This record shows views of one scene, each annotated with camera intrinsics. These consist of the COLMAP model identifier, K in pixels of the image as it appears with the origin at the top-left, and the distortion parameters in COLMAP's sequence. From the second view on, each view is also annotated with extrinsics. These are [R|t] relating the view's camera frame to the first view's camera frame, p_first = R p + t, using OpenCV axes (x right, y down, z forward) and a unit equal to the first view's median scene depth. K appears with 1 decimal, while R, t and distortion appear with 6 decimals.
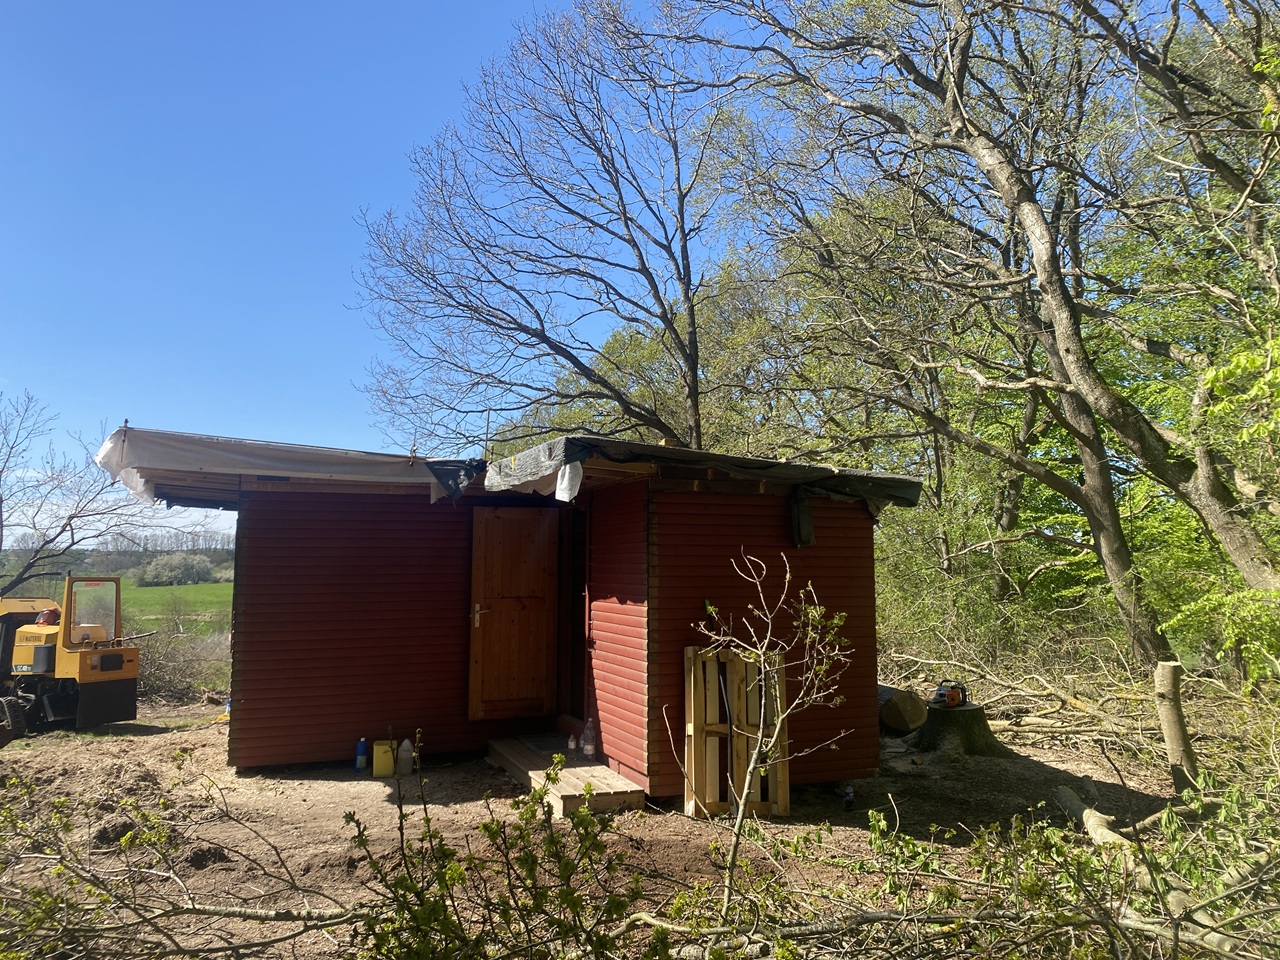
lens RADIAL K [[966.1, 0, 638.0], [0, 966.1, 477.8], [0, 0, 1]] dist [0.042590, -0.006132]
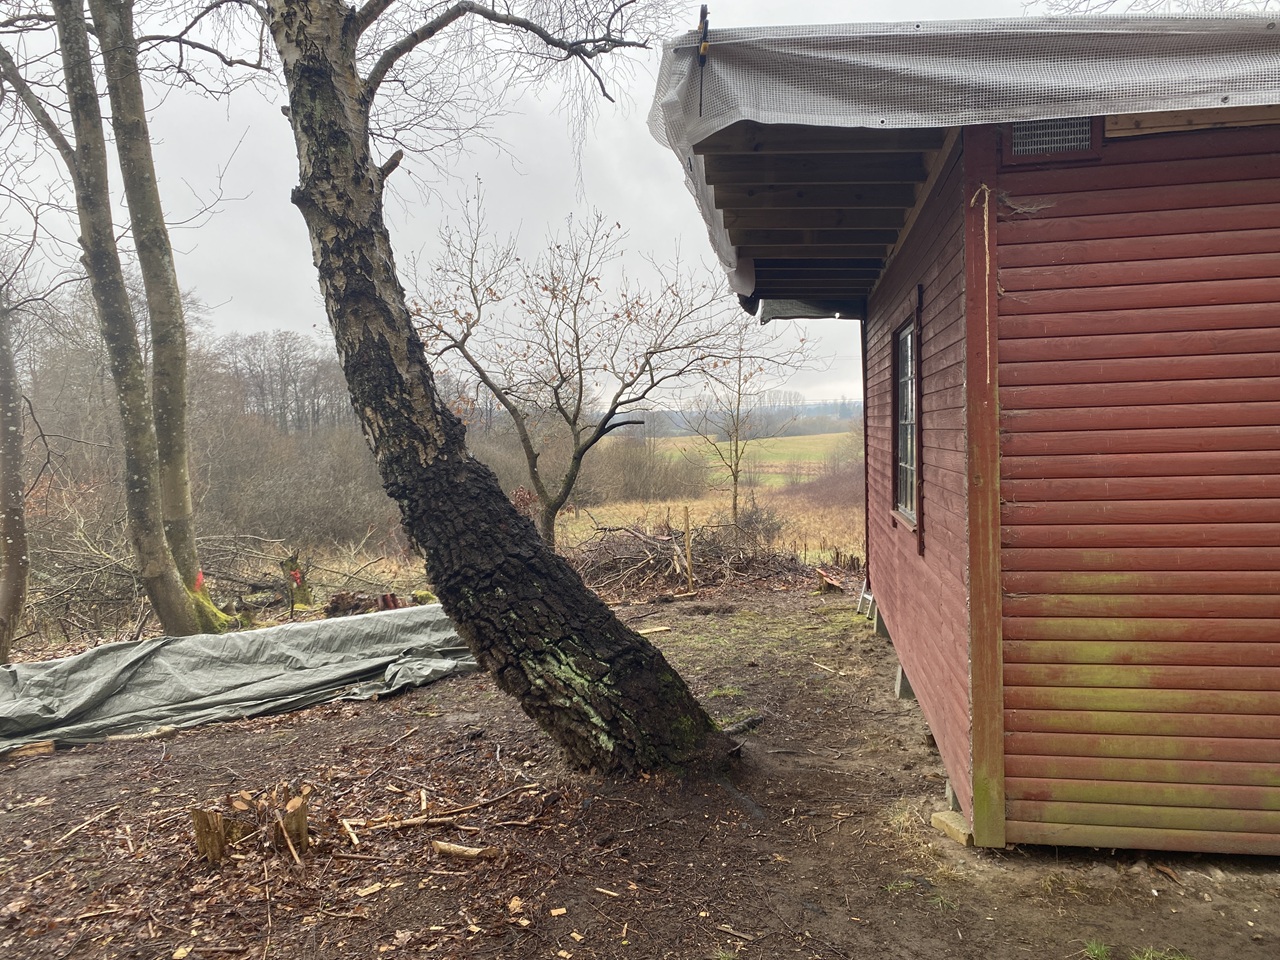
lens RADIAL K [[966.1, 0, 639.4], [0, 966.1, 479.4], [0, 0, 1]] dist [0.042590, -0.006132]
pose [[0.852107, 0.011977, -0.523231, -0.221908], [0.080202, 0.984942, 0.153159, 0.026108], [0.517186, -0.172472, 0.838315, 0.413598]]
